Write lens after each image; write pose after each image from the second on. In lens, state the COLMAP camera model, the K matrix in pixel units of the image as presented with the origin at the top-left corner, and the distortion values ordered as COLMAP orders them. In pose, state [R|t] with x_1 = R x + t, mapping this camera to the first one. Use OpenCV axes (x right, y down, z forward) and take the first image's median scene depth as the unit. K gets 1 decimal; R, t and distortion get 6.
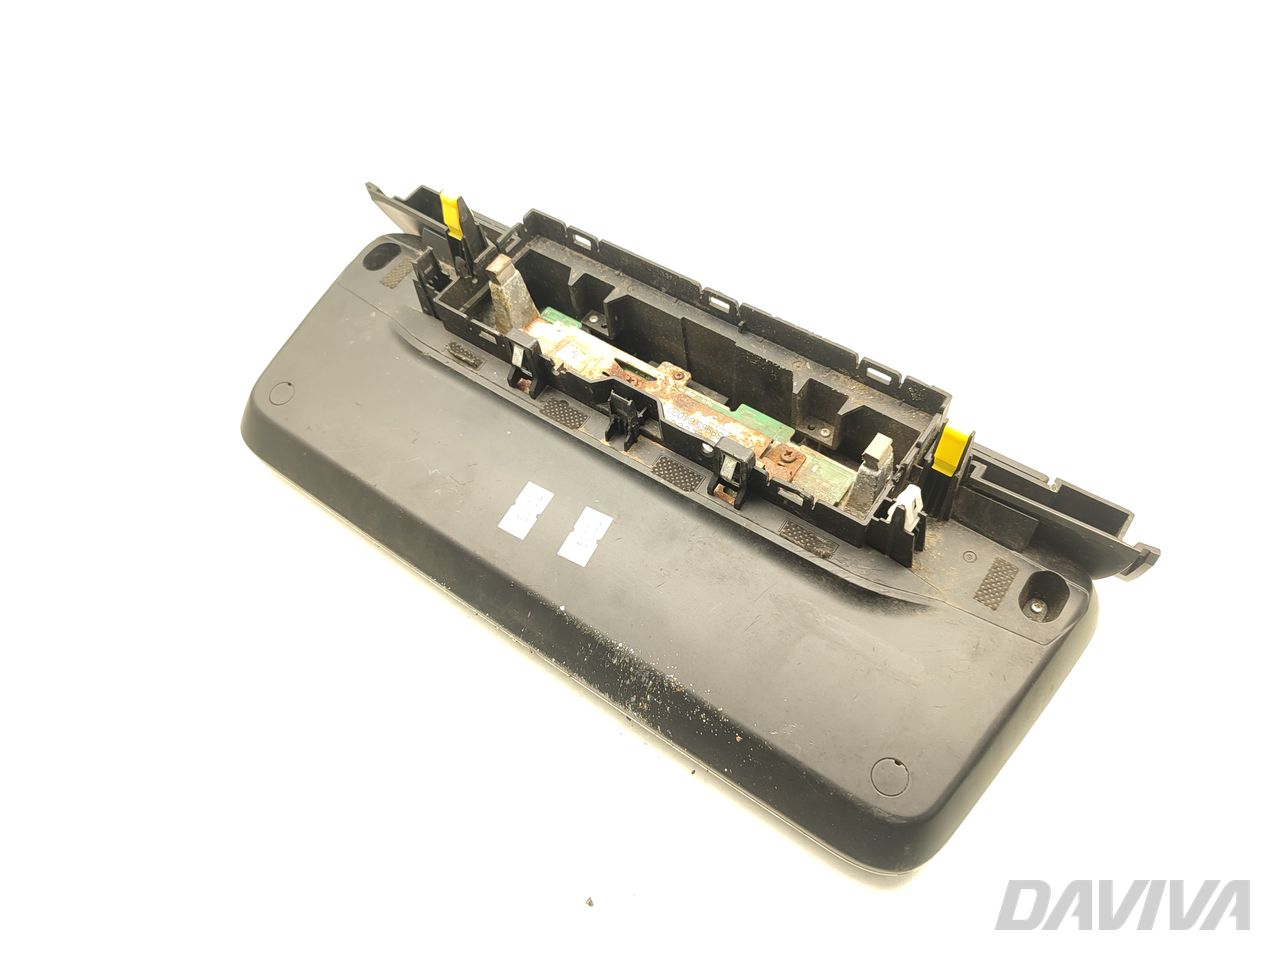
lens RADIAL K [[877.1, 0, 640.0], [0, 877.1, 480.0], [0, 0, 1]] dist [-0.000235, -0.000342]
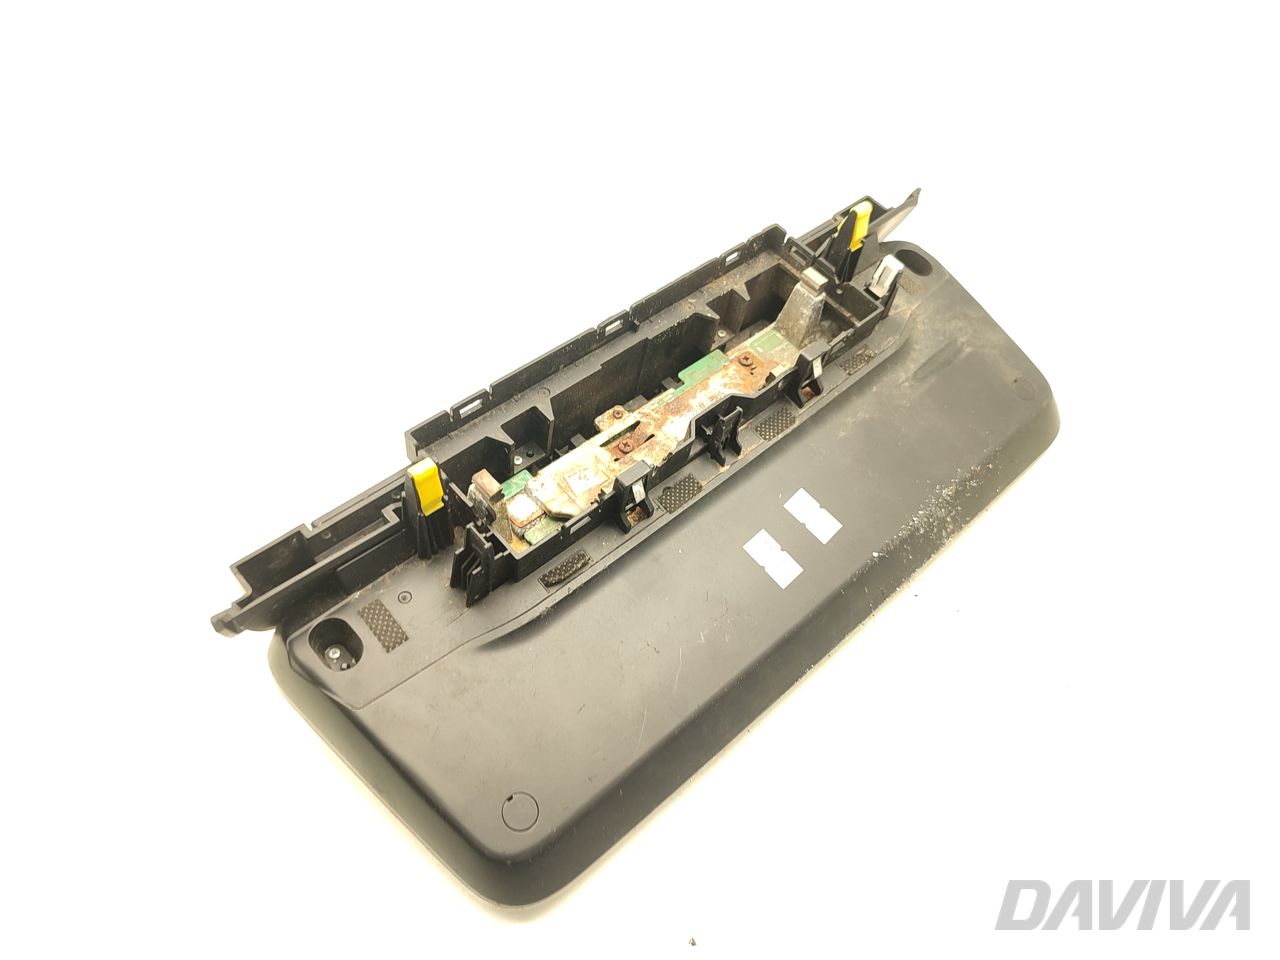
lens RADIAL K [[877.1, 0, 640.0], [0, 877.1, 480.0], [0, 0, 1]] dist [-0.000235, -0.000342]
pose [[0.212305, -0.755167, 0.620201, -0.676130], [0.746286, 0.535024, 0.395987, -0.493262], [-0.630859, 0.378778, 0.677159, 0.373013]]
